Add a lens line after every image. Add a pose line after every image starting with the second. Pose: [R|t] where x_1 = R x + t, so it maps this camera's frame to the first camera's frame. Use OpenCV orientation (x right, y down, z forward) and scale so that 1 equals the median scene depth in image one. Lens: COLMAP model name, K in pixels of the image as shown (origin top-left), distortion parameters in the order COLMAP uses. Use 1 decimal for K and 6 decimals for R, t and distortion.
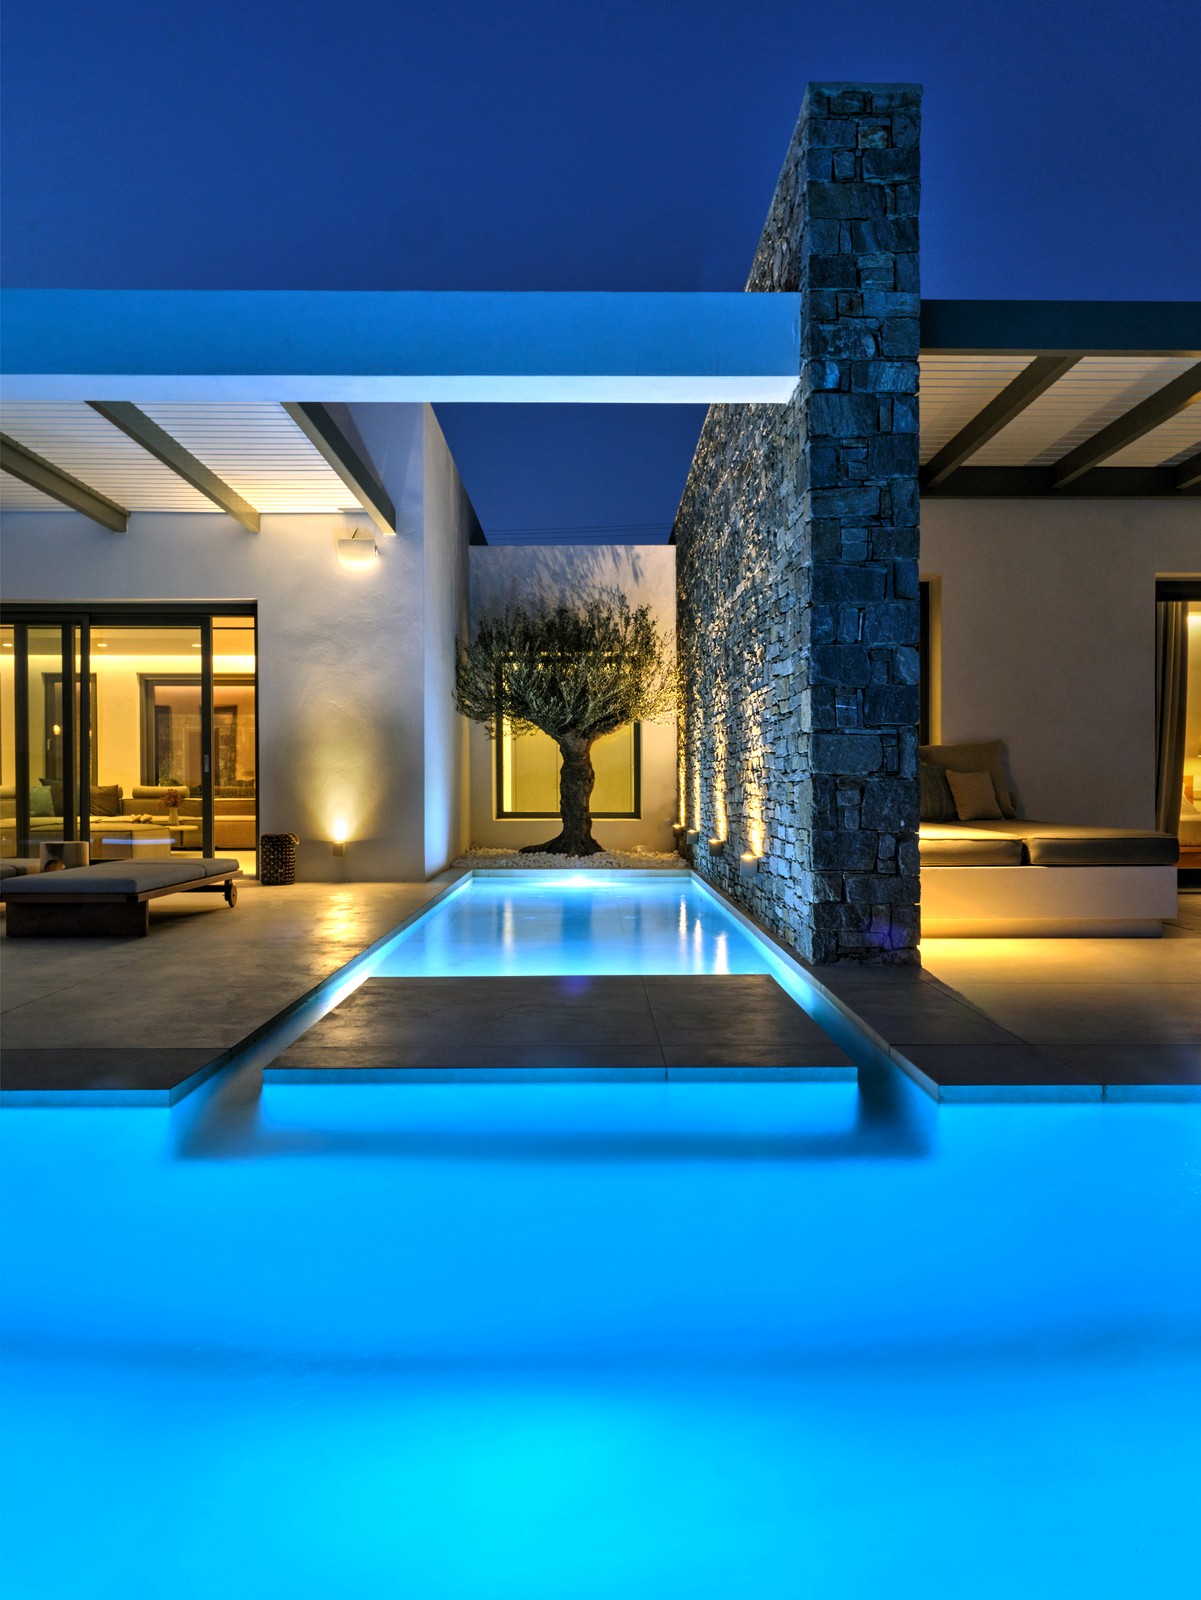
lens RADIAL K [[1222.7, 0, 599.5], [0, 1222.7, 800.4], [0, 0, 1]] dist [0.001117, -0.000072]
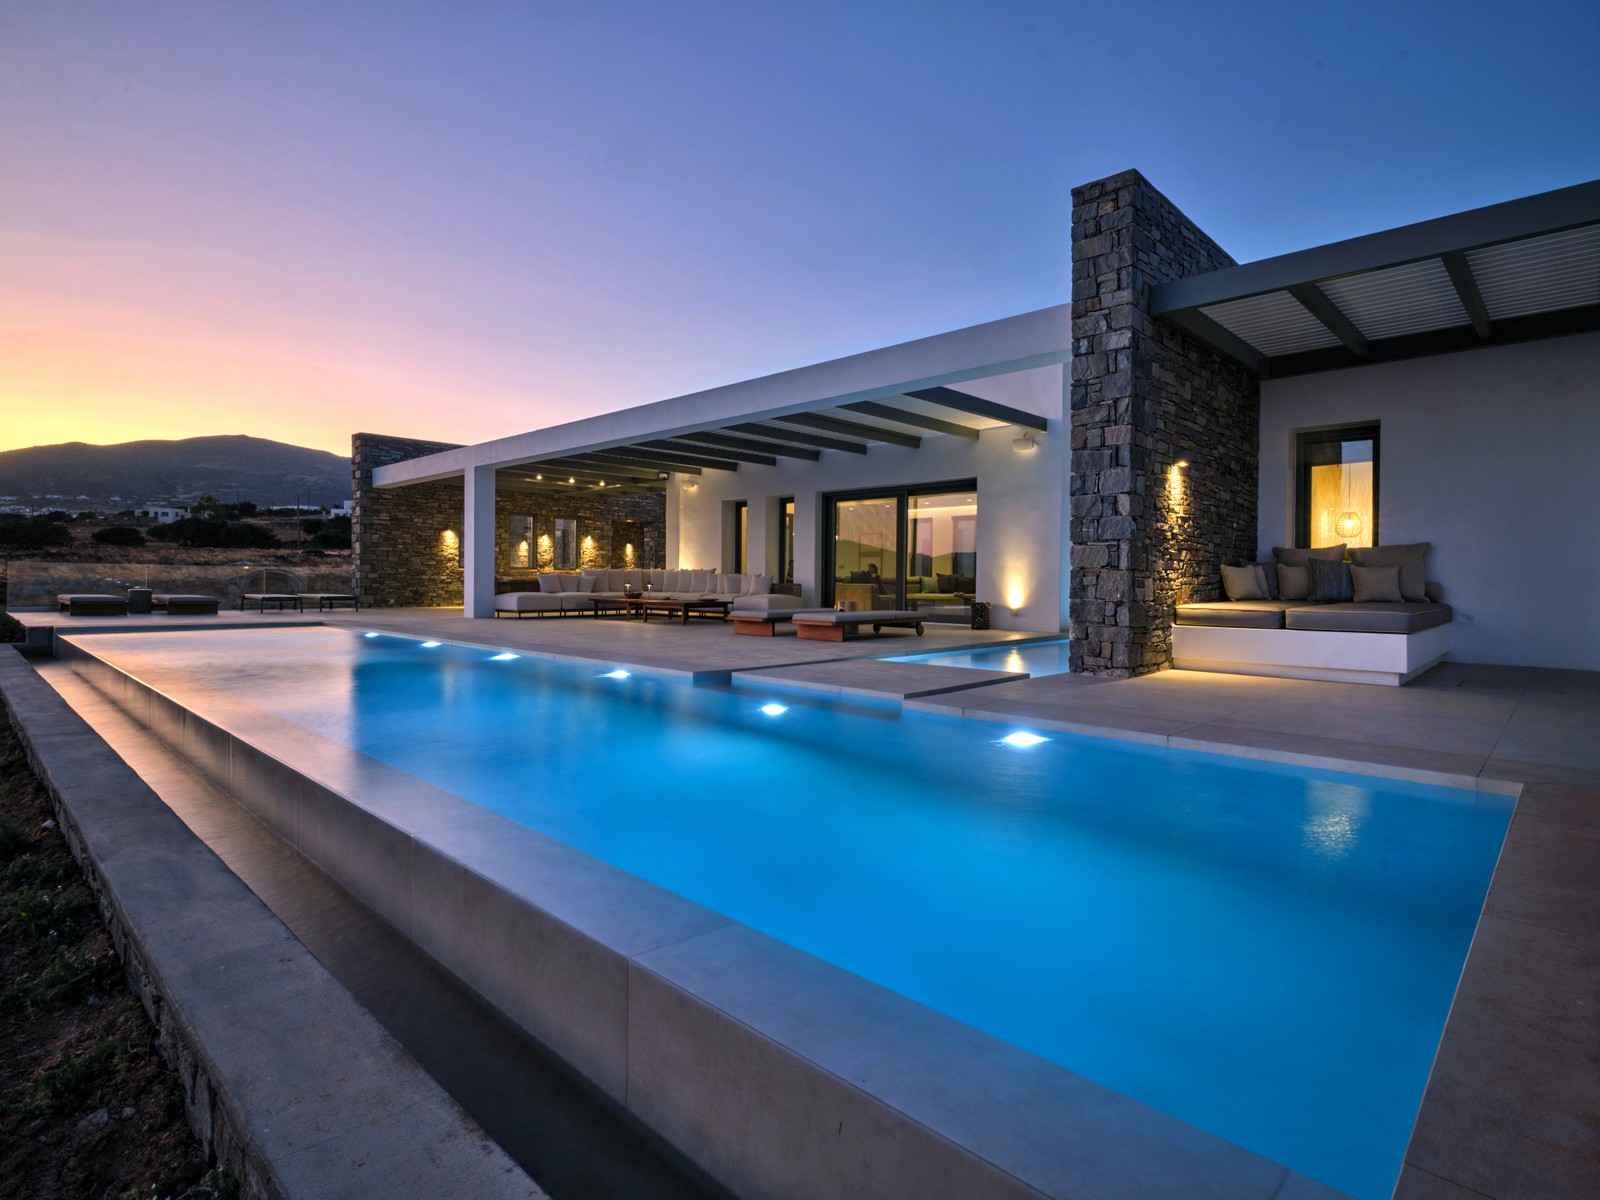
lens RADIAL K [[830.5, 0, 799.3], [0, 830.5, 592.0], [0, 0, 1]] dist [-0.001278, -0.000045]
pose [[0.716710, 0.014901, -0.697213, 0.746850], [-0.012667, 0.999885, 0.008347, 0.009637], [0.697257, 0.002849, 0.716816, -0.166057]]
